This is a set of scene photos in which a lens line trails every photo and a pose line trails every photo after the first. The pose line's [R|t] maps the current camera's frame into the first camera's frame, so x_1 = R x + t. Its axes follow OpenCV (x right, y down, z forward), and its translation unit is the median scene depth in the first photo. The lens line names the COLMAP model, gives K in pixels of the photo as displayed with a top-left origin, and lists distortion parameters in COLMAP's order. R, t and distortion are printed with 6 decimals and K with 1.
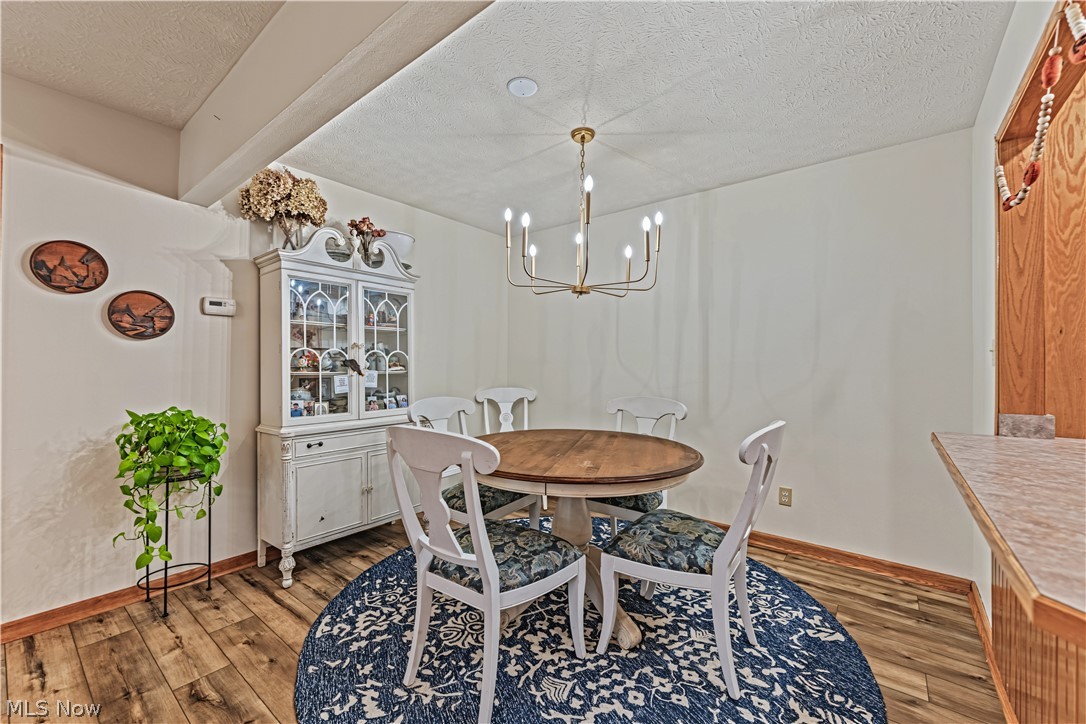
lens RADIAL K [[443.6, 0, 546.7], [0, 443.6, 367.5], [0, 0, 1]] dist [0.000763, -0.000101]
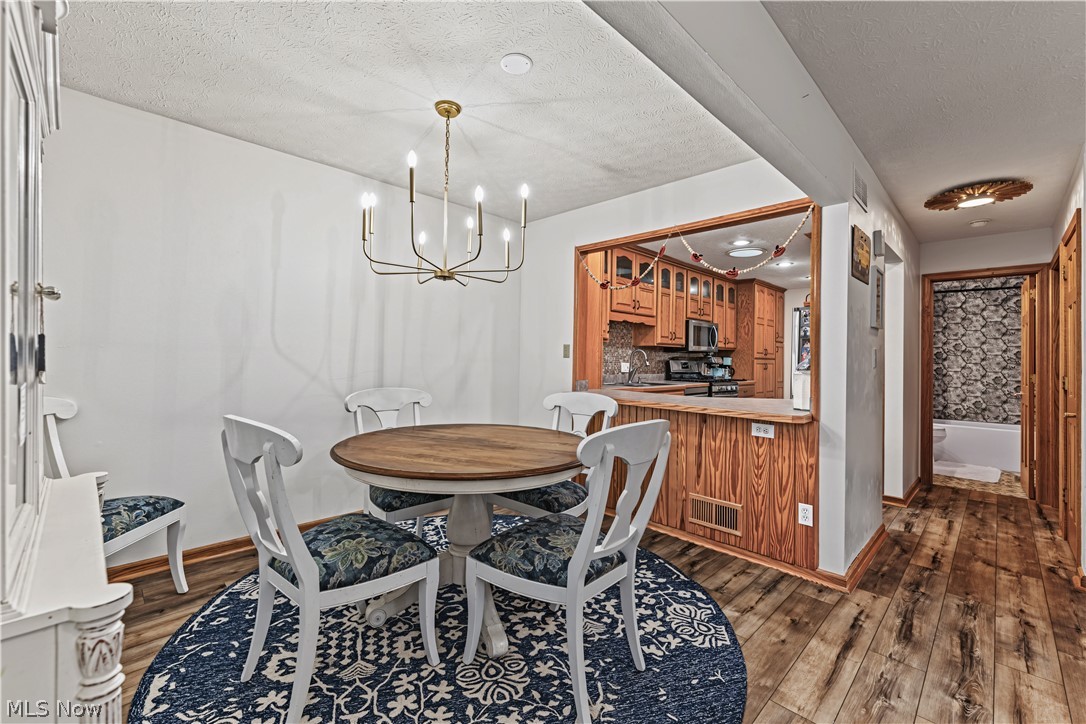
lens RADIAL K [[443.6, 0, 550.0], [0, 443.6, 354.7], [0, 0, 1]] dist [0.000763, -0.000101]
pose [[0.118269, 0.004709, 0.992970, -1.118437], [-0.013895, 0.999899, -0.003087, -0.010700], [-0.992884, -0.013432, 0.118322, 0.918400]]
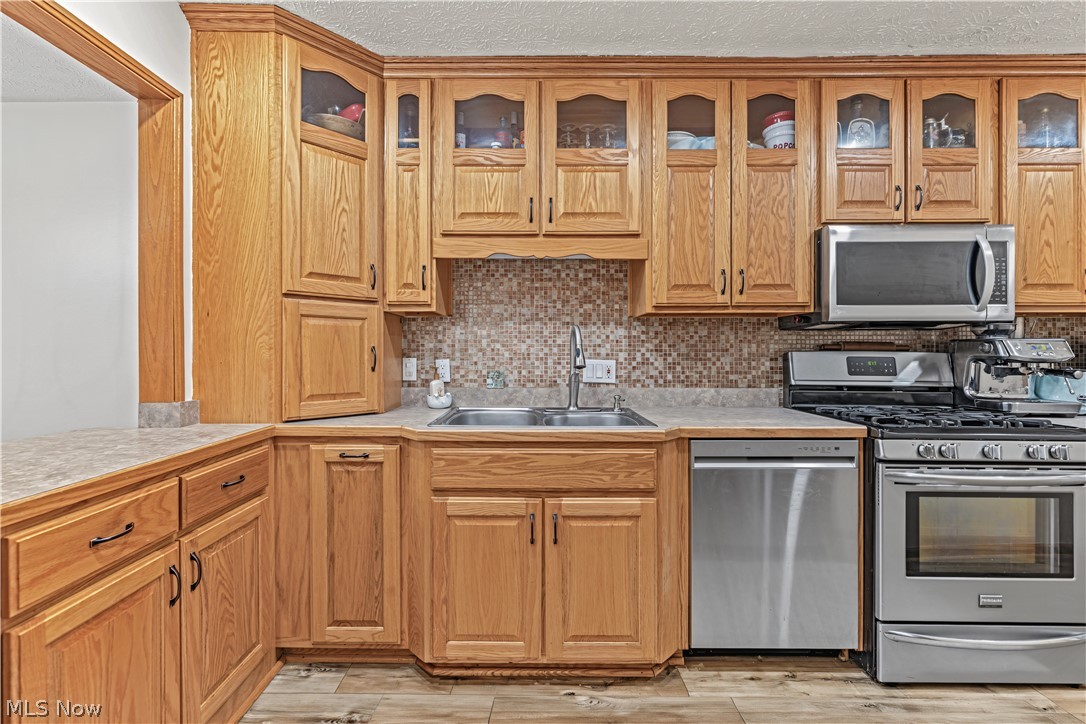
lens RADIAL K [[477.2, 0, 534.7], [0, 477.2, 357.1], [0, 0, 1]] dist [0.003242, 0.000298]
pose [[0.792973, -0.011562, 0.609147, 1.089666], [0.006024, 0.999920, 0.011136, 0.005520], [-0.609227, -0.005161, 0.792979, -0.258814]]
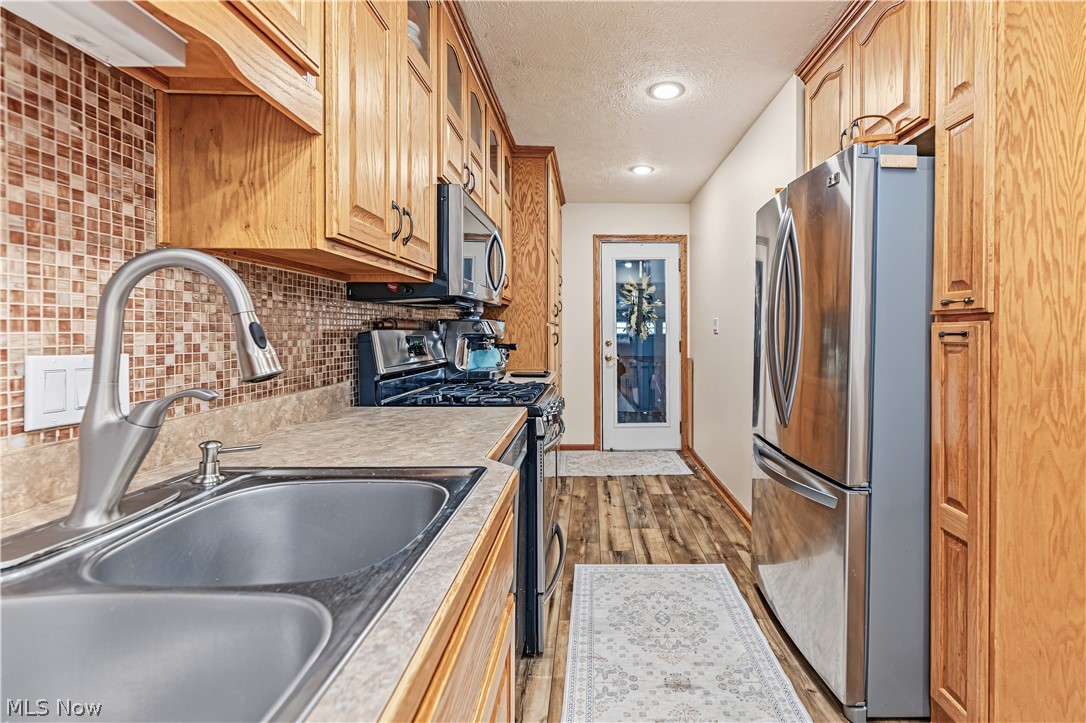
lens RADIAL K [[481.0, 0, 610.7], [0, 481.0, 335.8], [0, 0, 1]] dist [0.000525, -0.000351]
pose [[-0.641637, -0.016822, 0.766824, 1.393842], [-0.004015, 0.999819, 0.018573, 0.000353], [-0.766998, 0.008838, -0.641589, 0.657693]]
